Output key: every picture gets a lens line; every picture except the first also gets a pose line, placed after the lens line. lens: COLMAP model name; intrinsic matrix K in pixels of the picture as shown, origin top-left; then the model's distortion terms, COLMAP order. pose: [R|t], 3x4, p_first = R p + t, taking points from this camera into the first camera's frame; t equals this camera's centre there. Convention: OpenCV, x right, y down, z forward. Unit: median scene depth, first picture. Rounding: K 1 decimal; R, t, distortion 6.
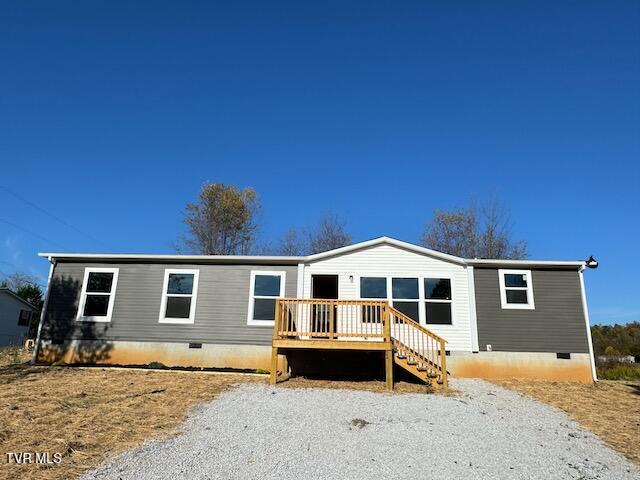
lens RADIAL K [[422.1, 0, 320.0], [0, 422.1, 240.0], [0, 0, 1]] dist [-0.003422, -0.000506]
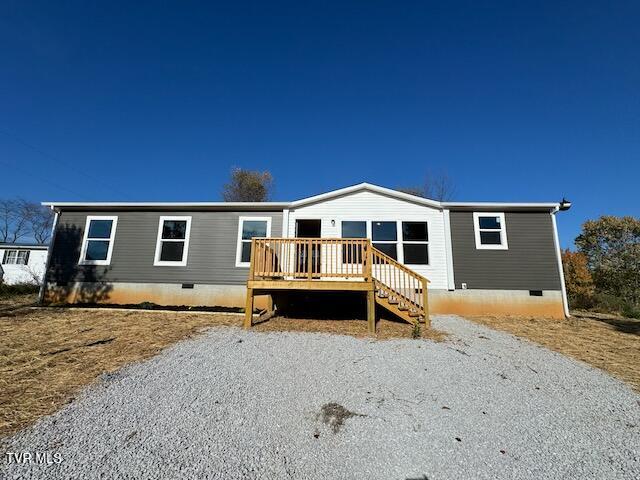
lens RADIAL K [[255.4, 0, 320.0], [0, 255.4, 240.0], [0, 0, 1]] dist [-0.003083, 0.000157]
pose [[0.999956, -0.009140, -0.001944, 0.042589], [0.009269, 0.996515, 0.082899, 0.082361], [0.001180, -0.082913, 0.996556, 0.362090]]
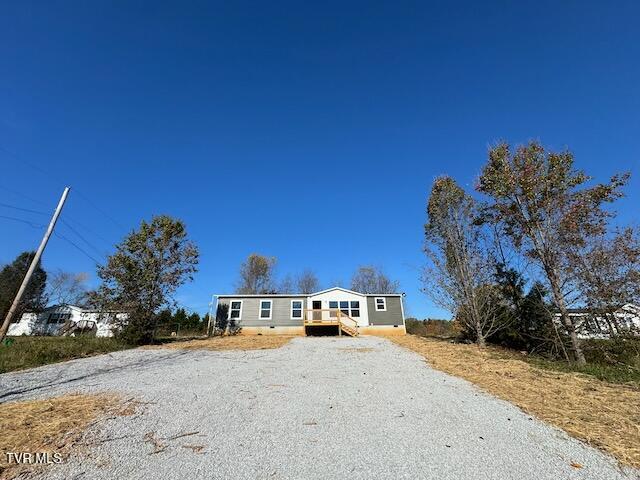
lens RADIAL K [[255.4, 0, 320.0], [0, 255.4, 240.0], [0, 0, 1]] dist [-0.003083, 0.000157]
pose [[0.994601, 0.000720, 0.103769, -0.152917], [0.011986, 0.992486, -0.121767, -0.120820], [-0.103077, 0.122353, 0.987120, -0.805853]]
